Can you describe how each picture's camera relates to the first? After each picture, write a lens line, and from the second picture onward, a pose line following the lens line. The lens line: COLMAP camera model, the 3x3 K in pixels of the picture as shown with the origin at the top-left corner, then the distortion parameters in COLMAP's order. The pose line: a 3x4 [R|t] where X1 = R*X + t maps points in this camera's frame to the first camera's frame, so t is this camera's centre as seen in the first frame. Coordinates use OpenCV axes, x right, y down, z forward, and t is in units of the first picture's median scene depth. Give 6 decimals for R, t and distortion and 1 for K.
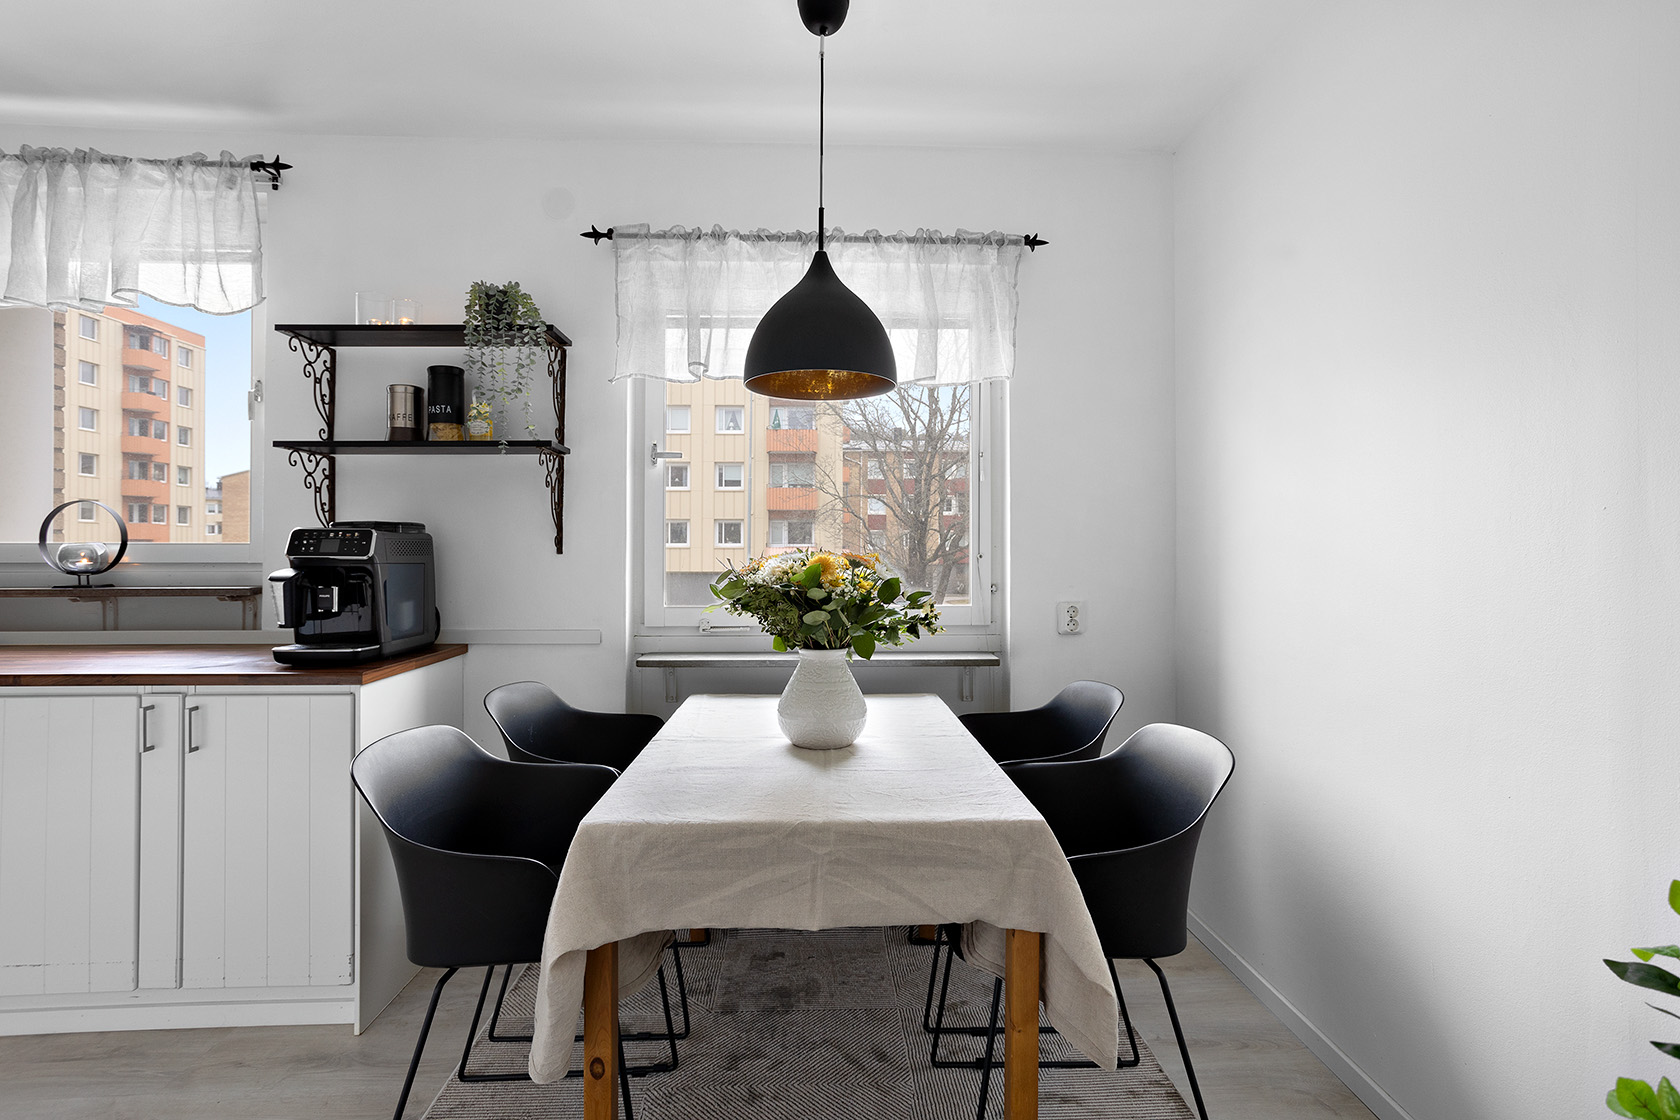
lens RADIAL K [[821.6, 0, 835.8], [0, 821.6, 554.0], [0, 0, 1]] dist [-0.049459, 0.032980]
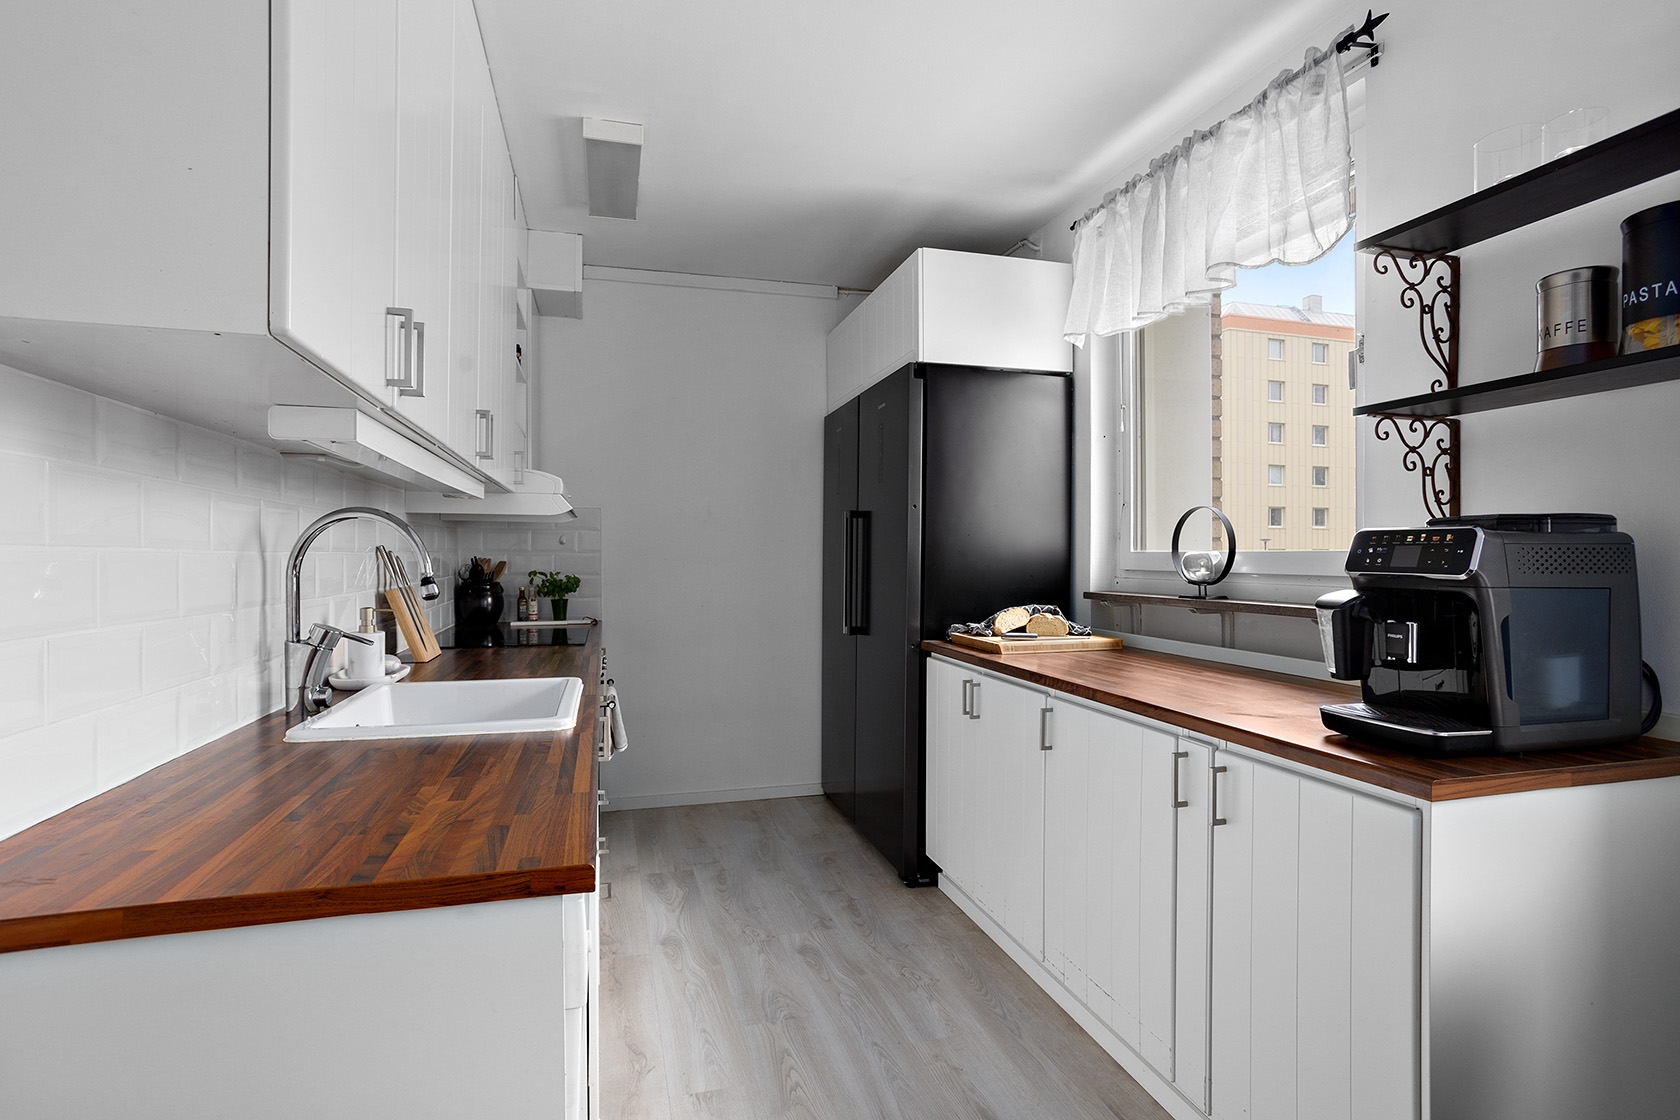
lens RADIAL K [[821.6, 0, 835.8], [0, 821.6, 554.0], [0, 0, 1]] dist [-0.049459, 0.032980]
pose [[0.238589, -0.000078, -0.971121, -0.108140], [-0.004696, 0.999988, -0.001234, -0.007997], [0.971109, 0.004855, 0.238586, 0.369899]]
